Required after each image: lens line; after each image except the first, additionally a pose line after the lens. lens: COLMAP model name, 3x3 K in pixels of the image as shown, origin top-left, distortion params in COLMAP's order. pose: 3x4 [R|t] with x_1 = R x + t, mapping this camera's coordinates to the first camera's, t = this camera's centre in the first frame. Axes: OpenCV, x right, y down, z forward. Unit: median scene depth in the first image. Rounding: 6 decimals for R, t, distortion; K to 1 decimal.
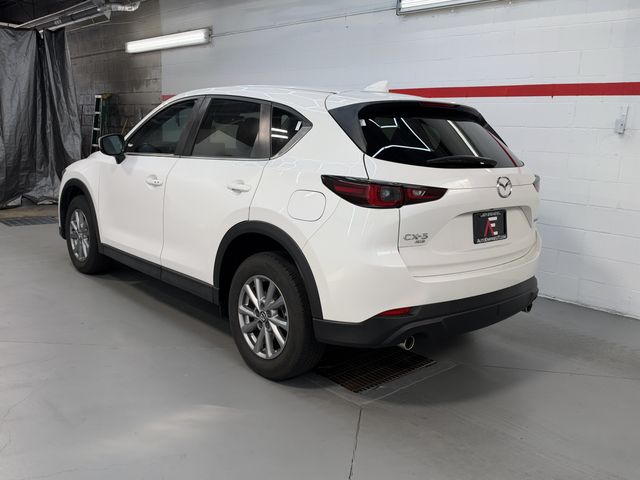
lens RADIAL K [[558.8, 0, 320.0], [0, 558.8, 240.0], [0, 0, 1]] dist [0.106118, -0.196215]
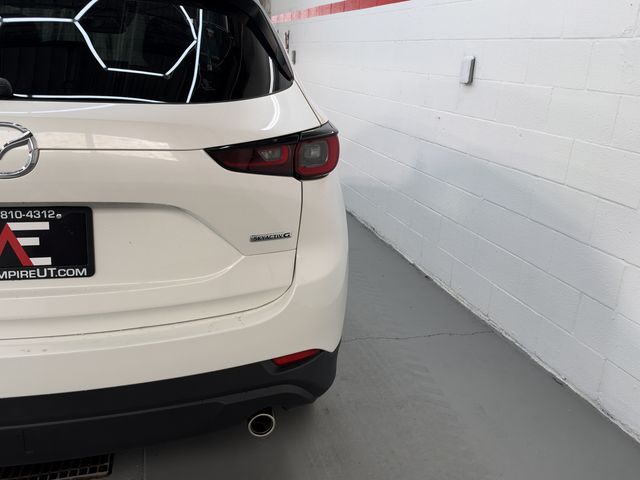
lens RADIAL K [[558.8, 0, 320.0], [0, 558.8, 240.0], [0, 0, 1]] dist [0.106118, -0.196215]
pose [[0.903999, 0.145444, -0.402034, 0.685268], [-0.108813, 0.987661, 0.112634, -0.100190], [0.413455, -0.058074, 0.908671, 0.732925]]
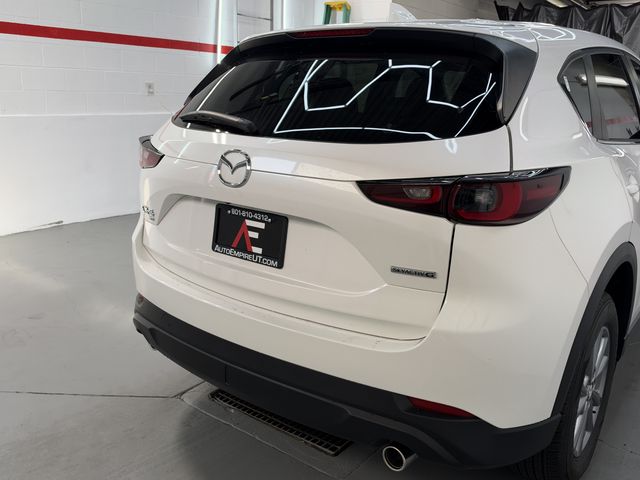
lens RADIAL K [[564.3, 0, 322.8], [0, 564.3, 228.1], [0, 0, 1]] dist [0.173780, -0.377451]
pose [[0.212060, 0.198239, -0.956939, 0.911863], [-0.206328, 0.966218, 0.154439, -0.143280], [0.955227, 0.164693, 0.245798, 0.950420]]
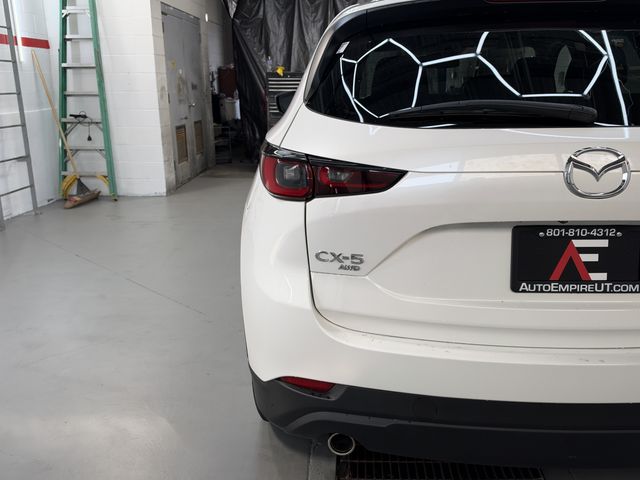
lens RADIAL K [[564.3, 0, 322.8], [0, 564.3, 228.1], [0, 0, 1]] dist [0.173780, -0.377451]
pose [[0.706381, 0.125234, -0.696665, 0.484837], [-0.087797, 0.992125, 0.089326, -0.073445], [0.702365, -0.001933, 0.711814, 0.548330]]
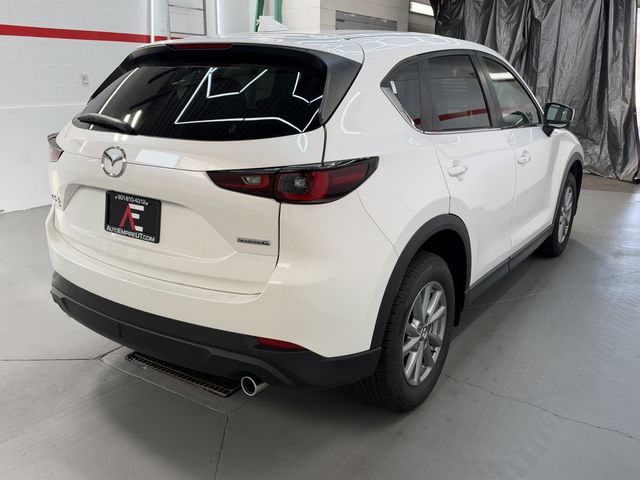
lens RADIAL K [[558.8, 0, 320.0], [0, 558.8, 240.0], [0, 0, 1]] dist [0.106118, -0.196215]
pose [[0.278707, 0.240359, -0.929812, 1.072966], [-0.190416, 0.962784, 0.191806, -0.183736], [0.941310, 0.123594, 0.314103, 1.028746]]
